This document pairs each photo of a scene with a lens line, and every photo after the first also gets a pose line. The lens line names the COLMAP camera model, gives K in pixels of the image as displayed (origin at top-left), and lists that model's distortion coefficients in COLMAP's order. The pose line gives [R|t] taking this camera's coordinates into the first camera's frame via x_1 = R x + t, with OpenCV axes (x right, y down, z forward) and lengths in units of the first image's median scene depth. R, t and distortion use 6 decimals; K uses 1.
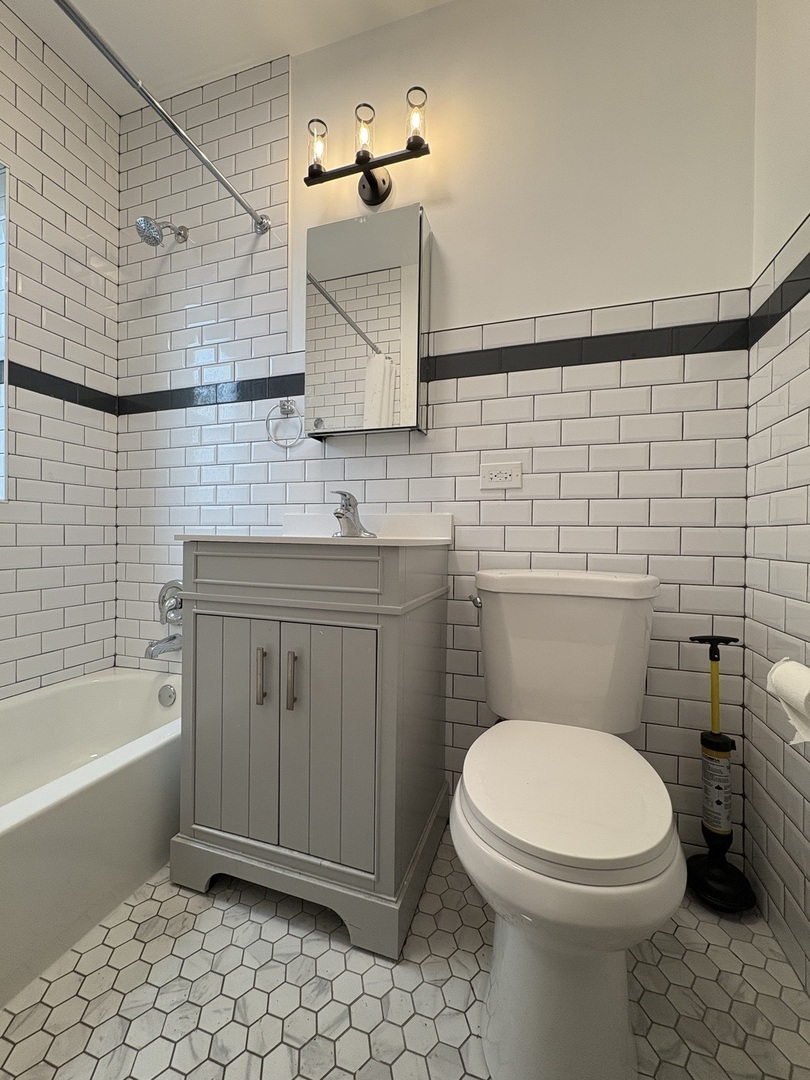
lens RADIAL K [[429.1, 0, 403.6], [0, 429.1, 538.4], [0, 0, 1]] dist [0.003551, -0.000143]
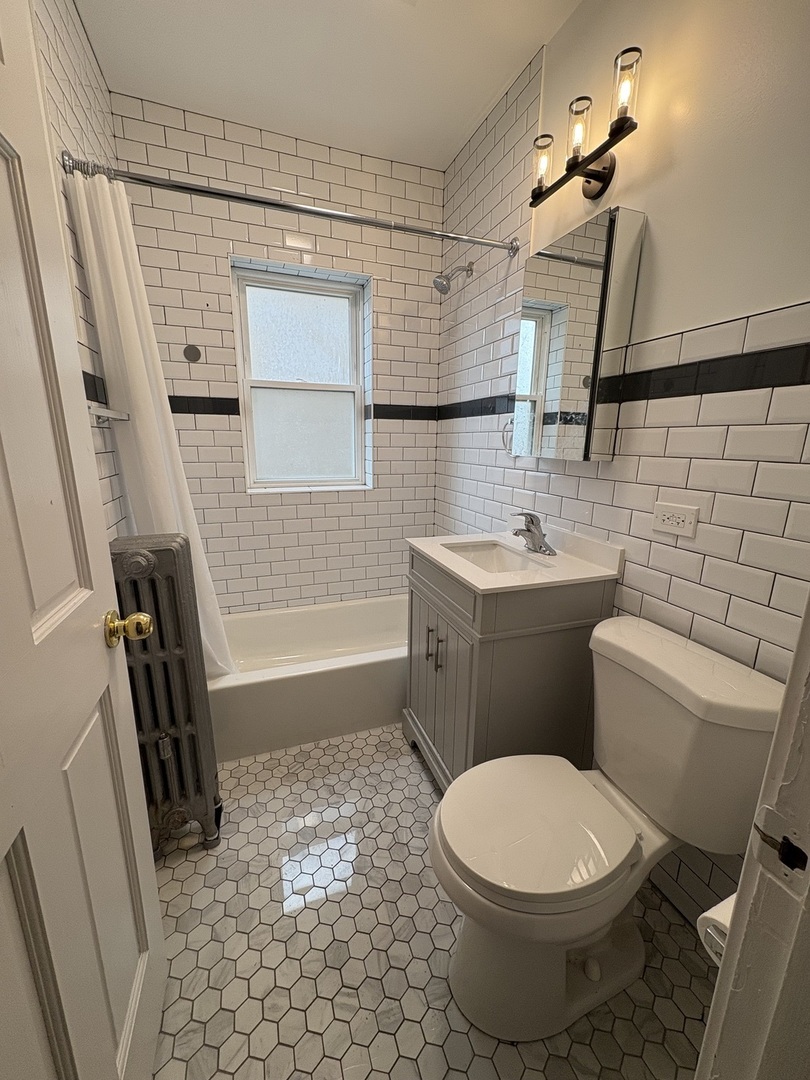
lens RADIAL K [[429.1, 0, 403.1], [0, 429.1, 540.0], [0, 0, 1]] dist [0.003551, -0.000143]
pose [[0.614390, 0.175421, -0.769254, 0.550312], [-0.010063, 0.976634, 0.214674, -0.278275], [0.788938, -0.124153, 0.601800, 0.036278]]
